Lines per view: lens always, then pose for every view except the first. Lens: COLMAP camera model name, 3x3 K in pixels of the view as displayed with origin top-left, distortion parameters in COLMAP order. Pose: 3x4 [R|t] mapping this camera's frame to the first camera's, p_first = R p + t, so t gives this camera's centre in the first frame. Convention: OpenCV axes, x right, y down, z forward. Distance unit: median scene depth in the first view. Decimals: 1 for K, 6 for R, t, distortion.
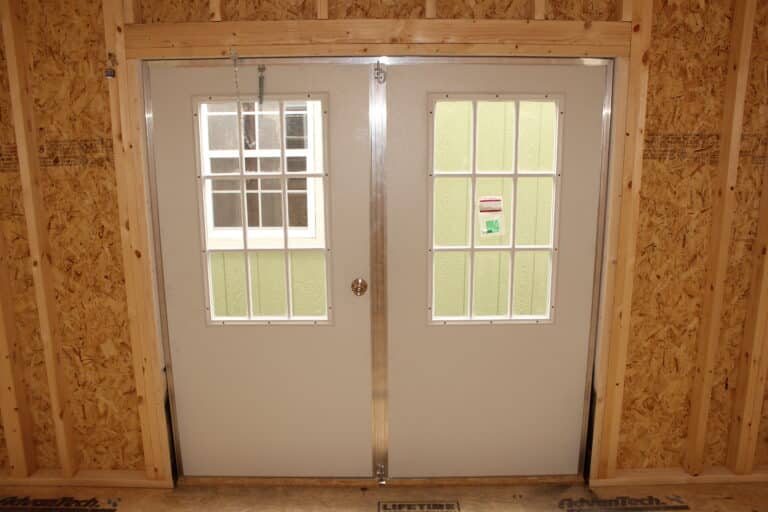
lens RADIAL K [[630.4, 0, 372.9], [0, 630.4, 255.3], [0, 0, 1]] dist [-0.165141, 0.146577]
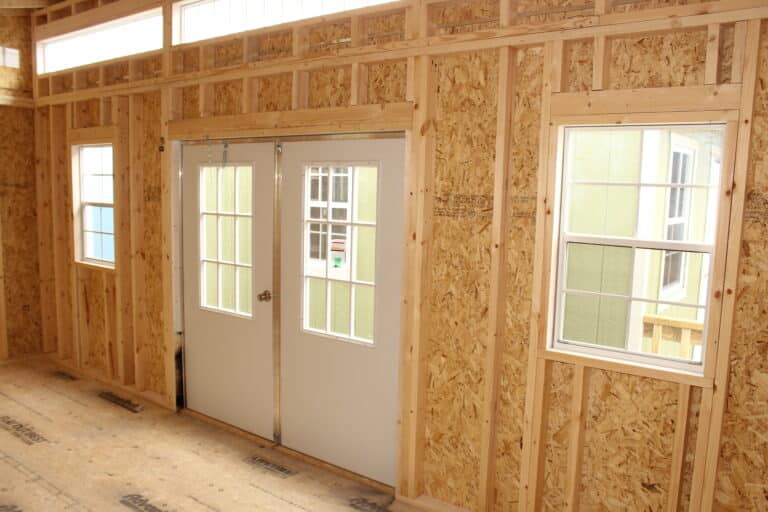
lens RADIAL K [[630.4, 0, 372.9], [0, 630.4, 255.3], [0, 0, 1]] dist [-0.165141, 0.146577]
pose [[0.799359, 0.092922, -0.593626, 1.020941], [-0.153136, 0.986850, -0.051733, -0.004229], [0.581012, 0.132258, 0.803077, -0.007652]]
